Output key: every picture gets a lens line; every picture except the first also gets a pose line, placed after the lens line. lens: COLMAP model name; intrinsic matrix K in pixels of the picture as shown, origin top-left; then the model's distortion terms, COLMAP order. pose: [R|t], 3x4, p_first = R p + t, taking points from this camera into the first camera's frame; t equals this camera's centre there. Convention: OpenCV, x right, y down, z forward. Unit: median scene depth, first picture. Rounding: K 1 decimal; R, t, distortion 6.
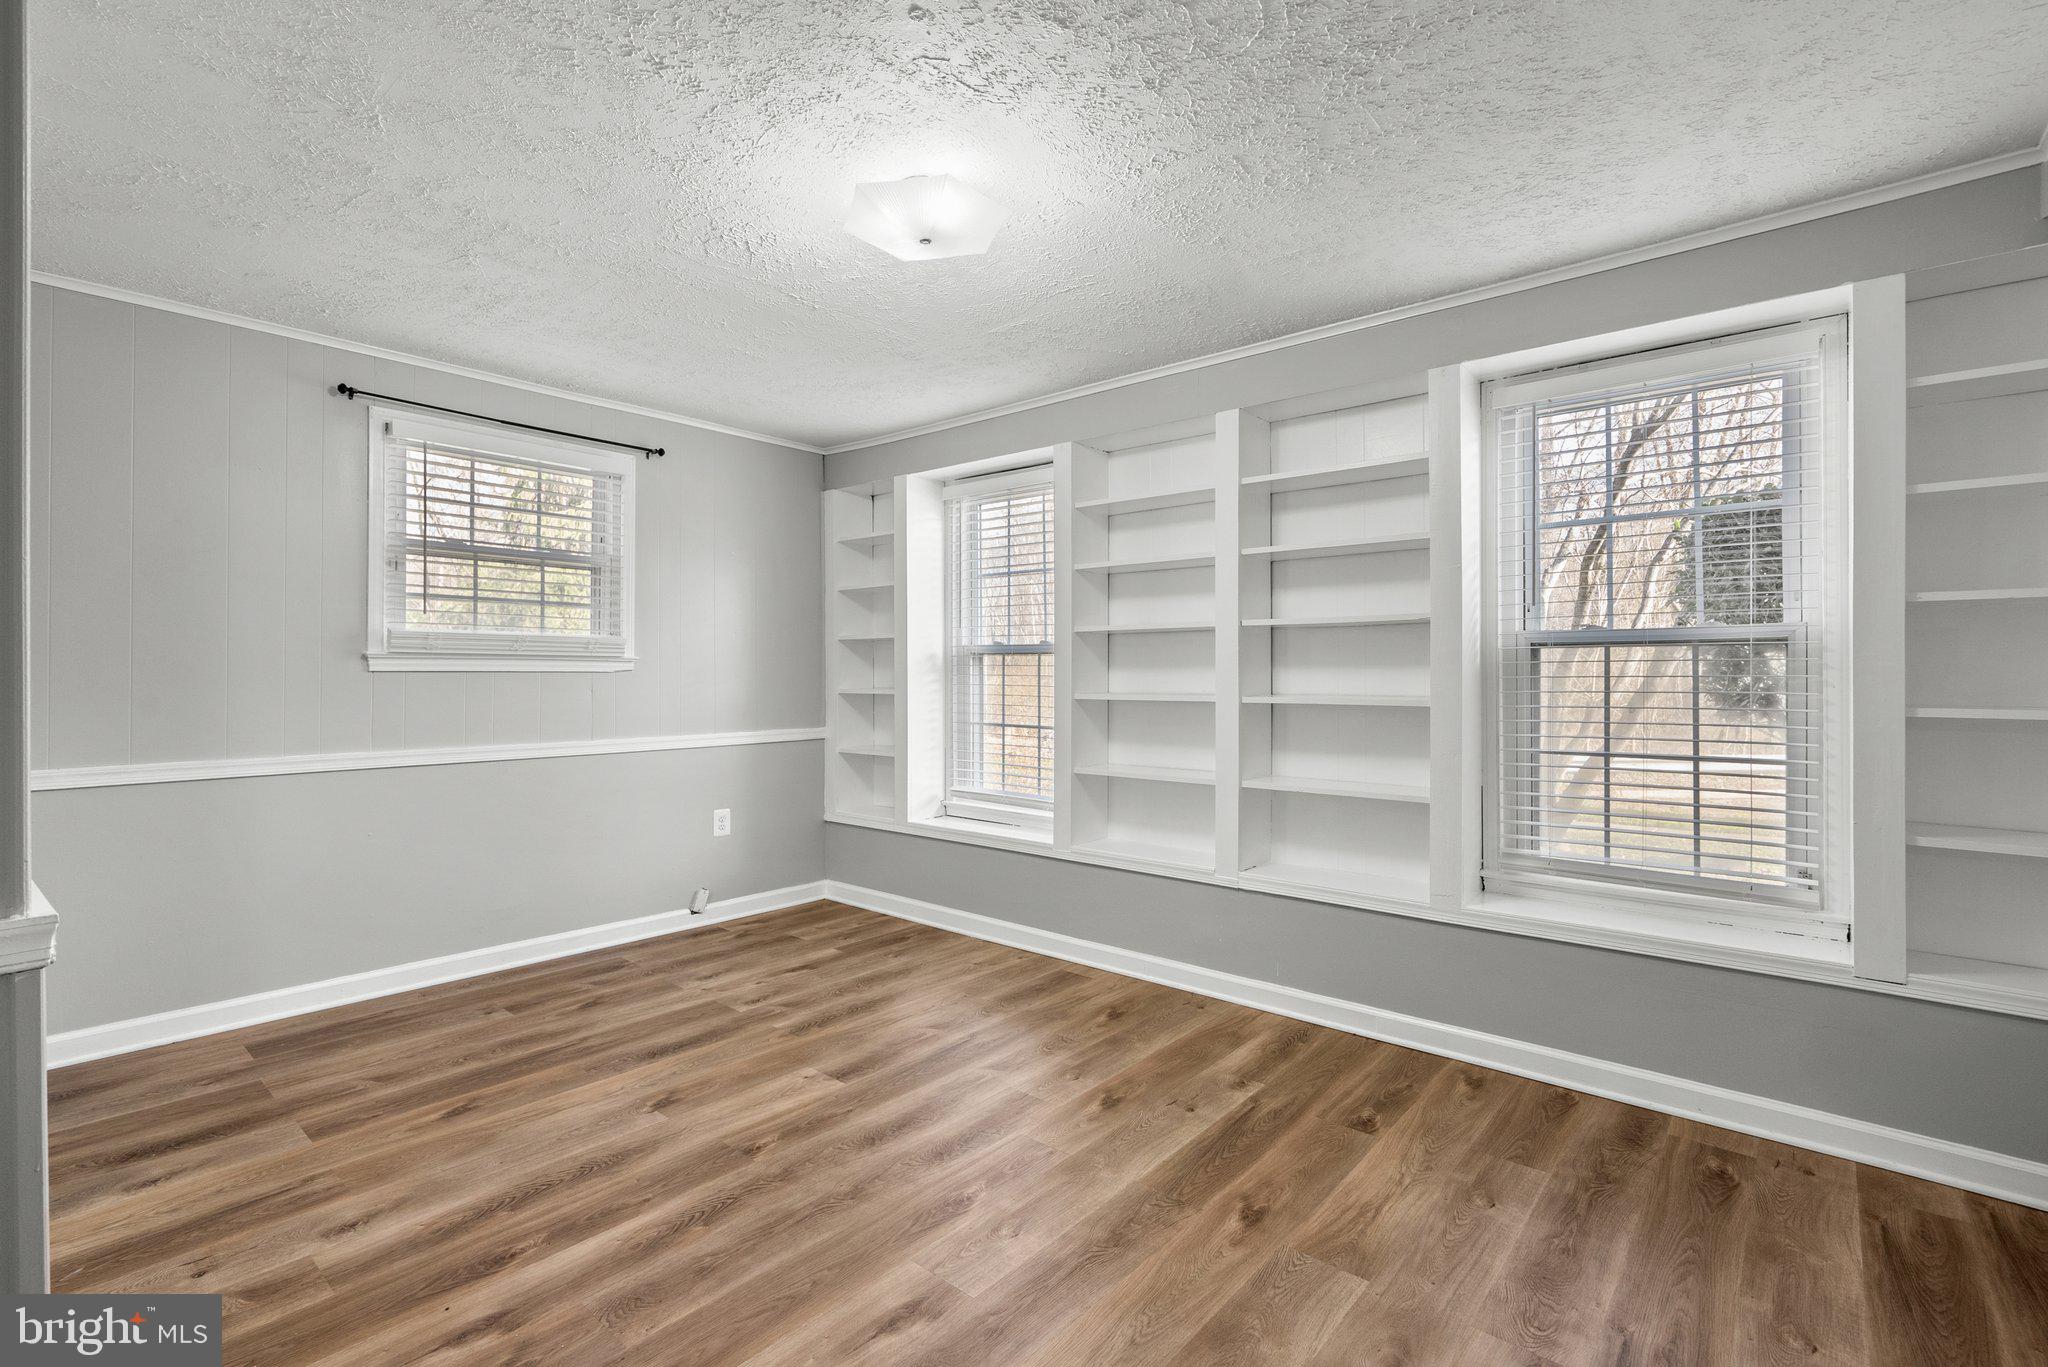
lens RADIAL K [[942.1, 0, 1024.9], [0, 942.1, 674.4], [0, 0, 1]] dist [0.000031, 0.000766]
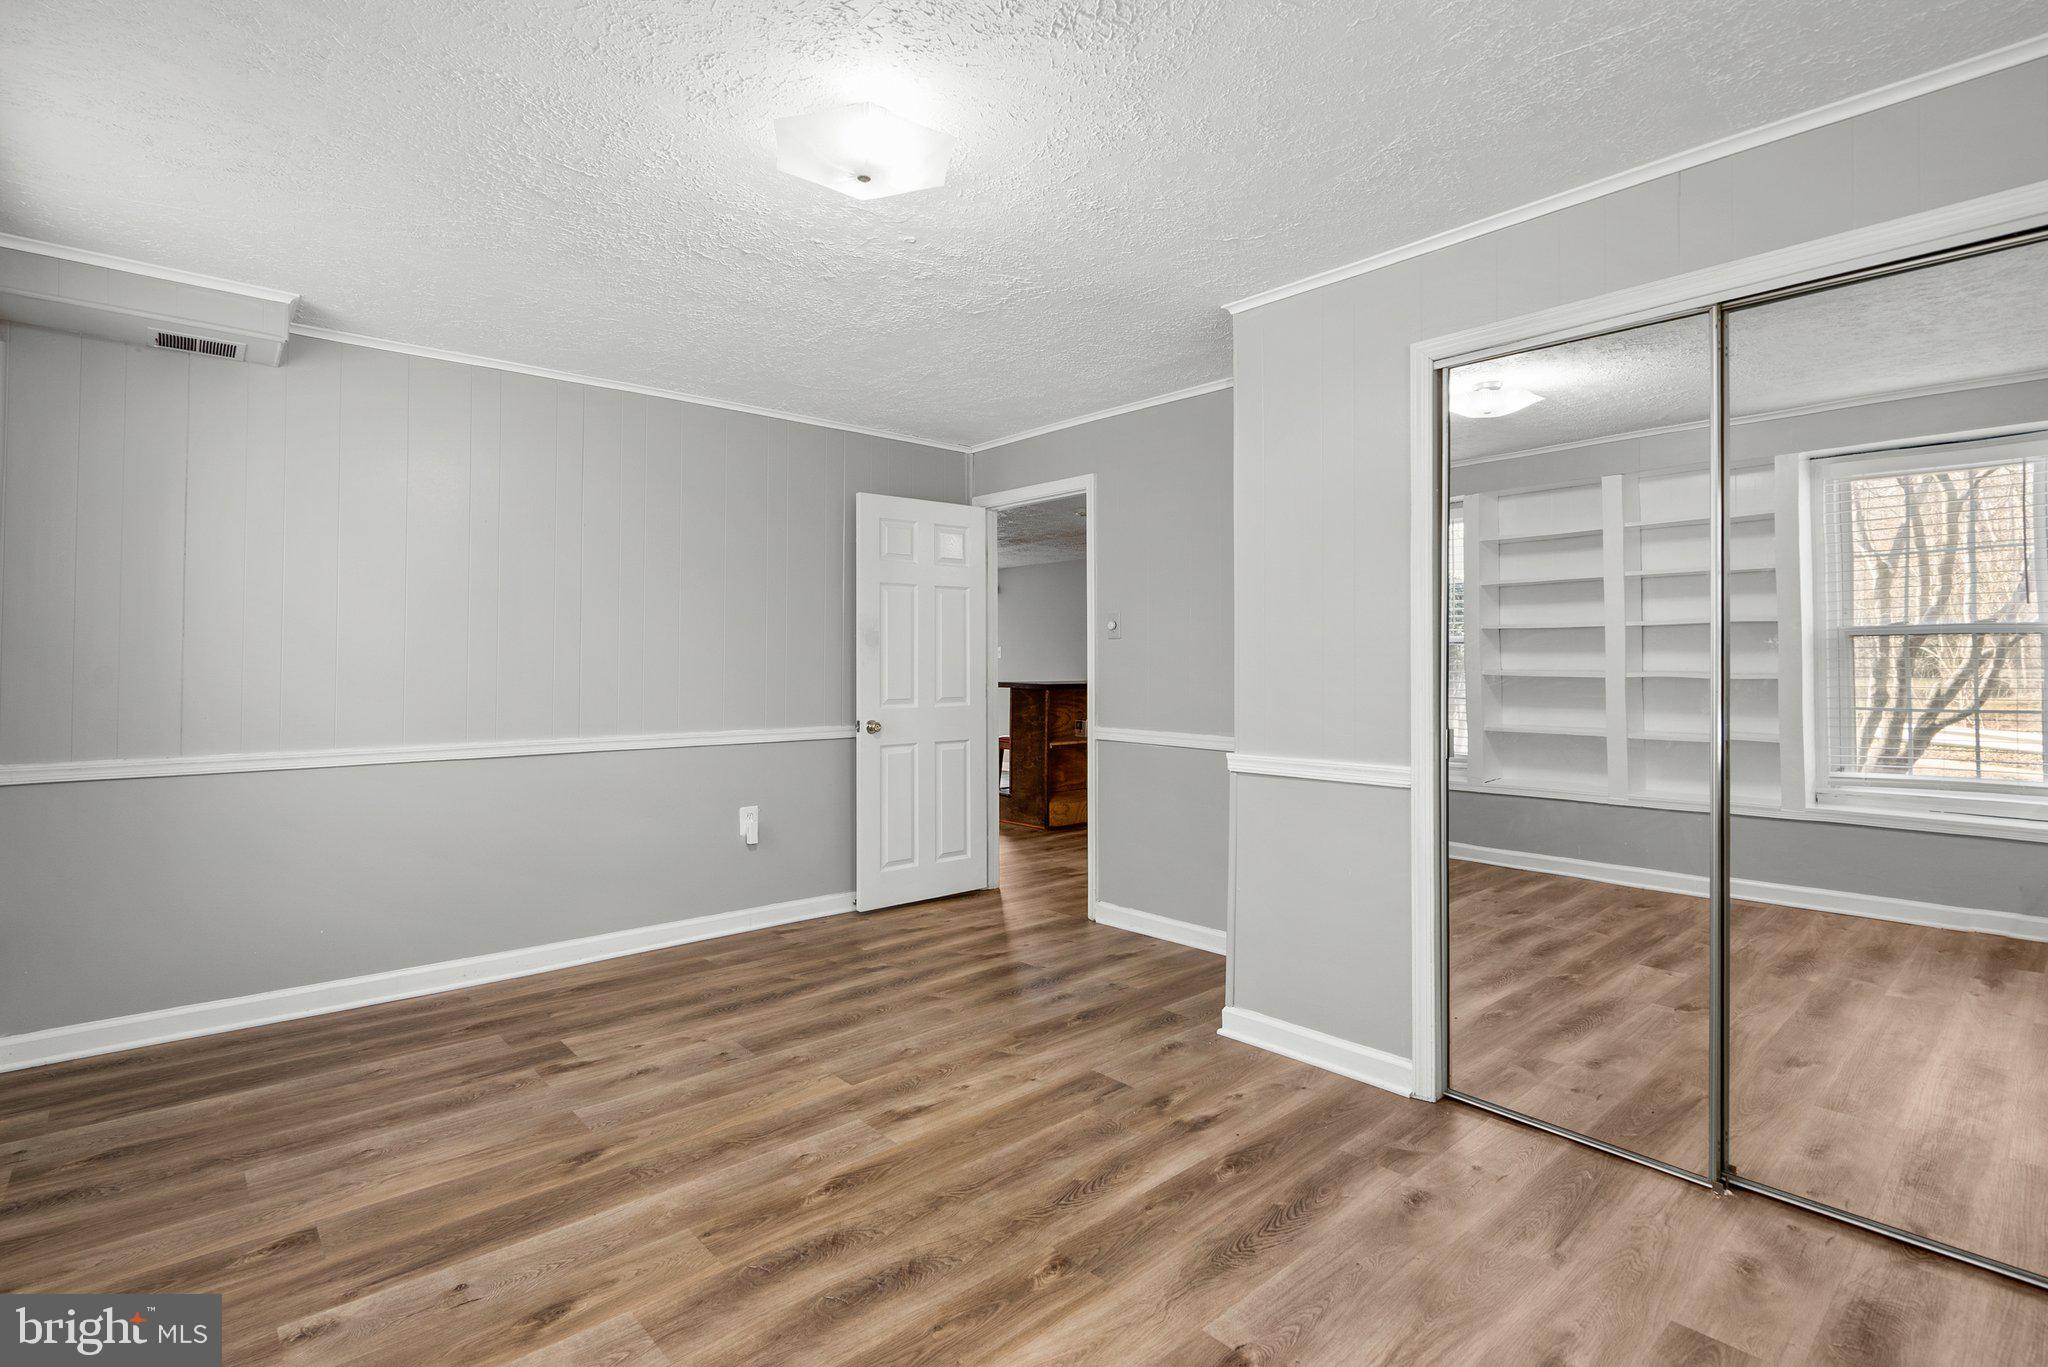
lens RADIAL K [[942.1, 0, 1024.9], [0, 942.1, 674.4], [0, 0, 1]] dist [0.000031, 0.000766]
pose [[-0.992459, -0.006475, 0.122408, -0.390906], [-0.005416, 0.999945, 0.008976, -0.003037], [-0.122459, 0.008245, -0.992439, 1.981626]]
